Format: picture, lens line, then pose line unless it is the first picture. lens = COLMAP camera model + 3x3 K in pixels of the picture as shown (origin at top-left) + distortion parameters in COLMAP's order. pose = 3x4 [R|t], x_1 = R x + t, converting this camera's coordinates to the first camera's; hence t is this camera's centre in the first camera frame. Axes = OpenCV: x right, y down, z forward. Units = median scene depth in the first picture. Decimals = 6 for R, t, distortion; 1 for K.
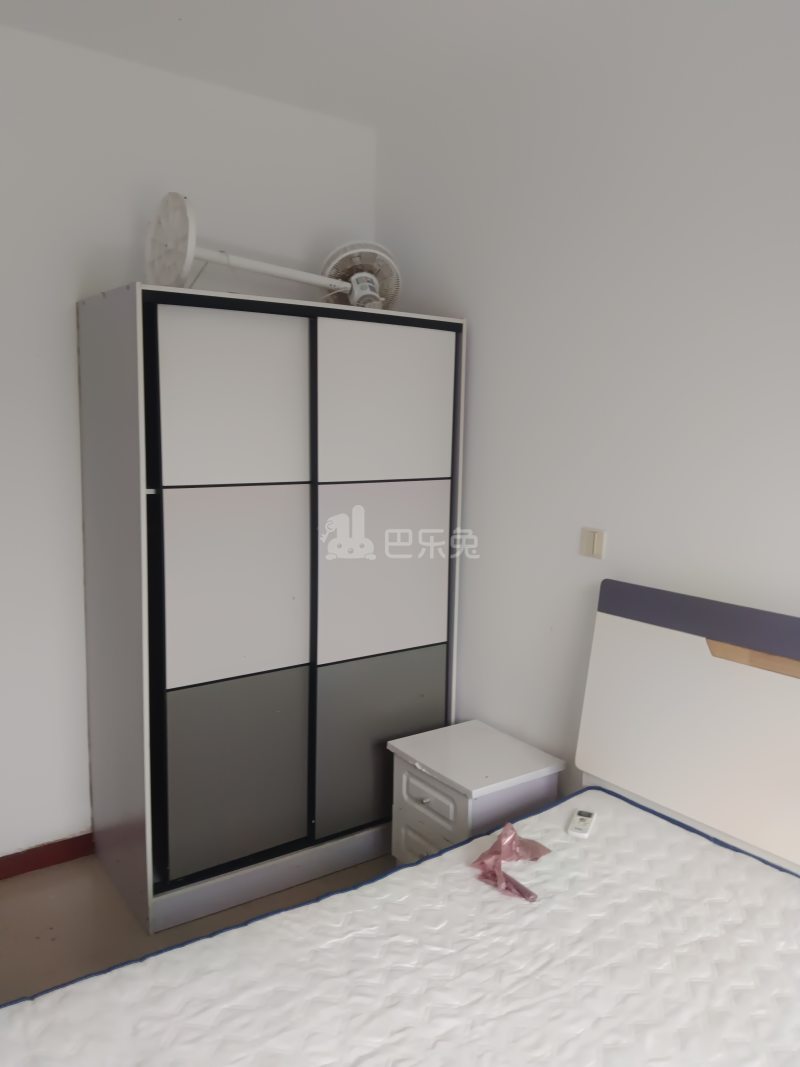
lens RADIAL K [[834.8, 0, 395.9], [0, 834.8, 542.9], [0, 0, 1]] dist [0.134967, -0.292621]
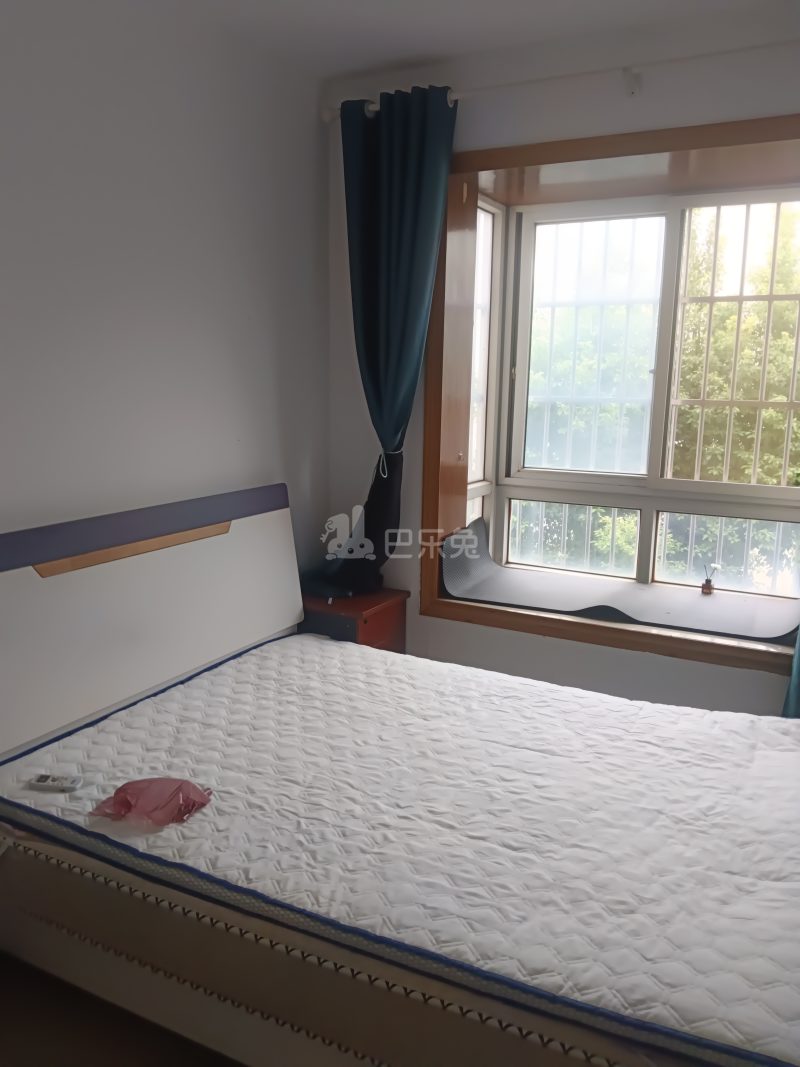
lens RADIAL K [[838.8, 0, 394.7], [0, 838.8, 534.0], [0, 0, 1]] dist [0.085486, -0.185335]
pose [[-0.429889, -0.194360, 0.881714, -0.913093], [0.108385, 0.958385, 0.264105, -0.190696], [-0.896353, 0.209101, -0.390933, 1.195084]]
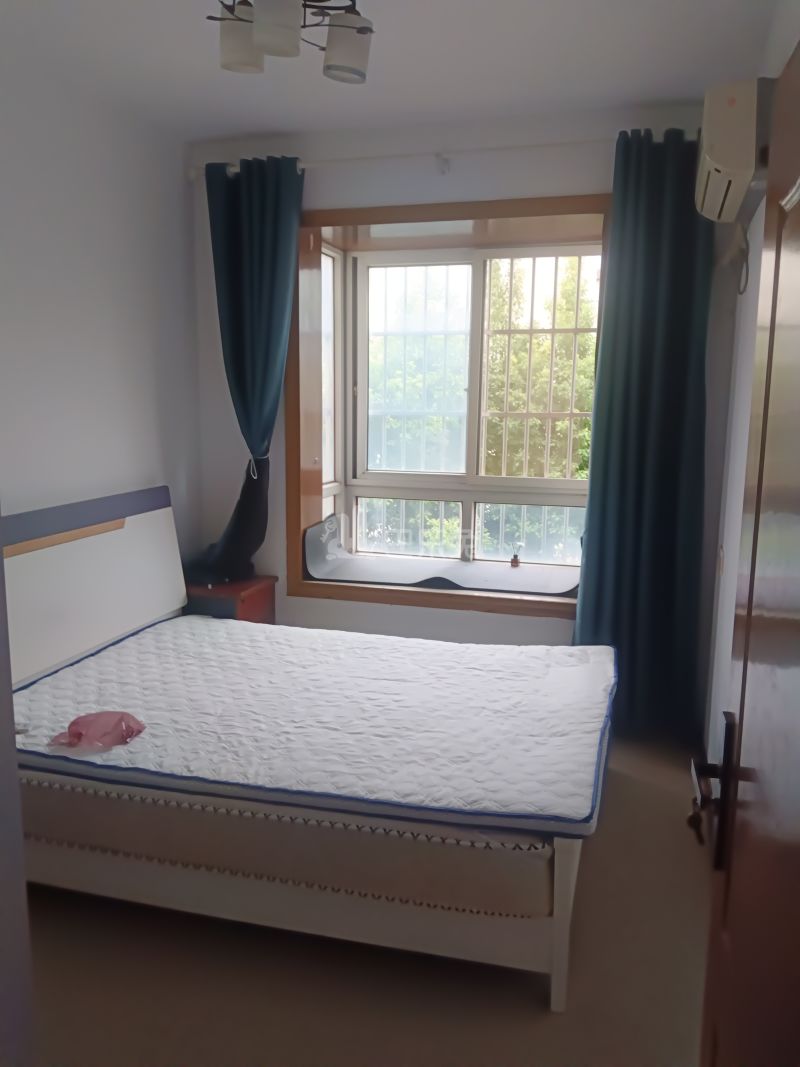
lens RADIAL K [[834.8, 0, 395.9], [0, 834.8, 542.9], [0, 0, 1]] dist [0.134967, -0.292621]
pose [[-0.605900, -0.167186, 0.777775, -1.205666], [0.092265, 0.956303, 0.277438, -0.238373], [-0.790173, 0.239861, -0.563998, 1.449886]]
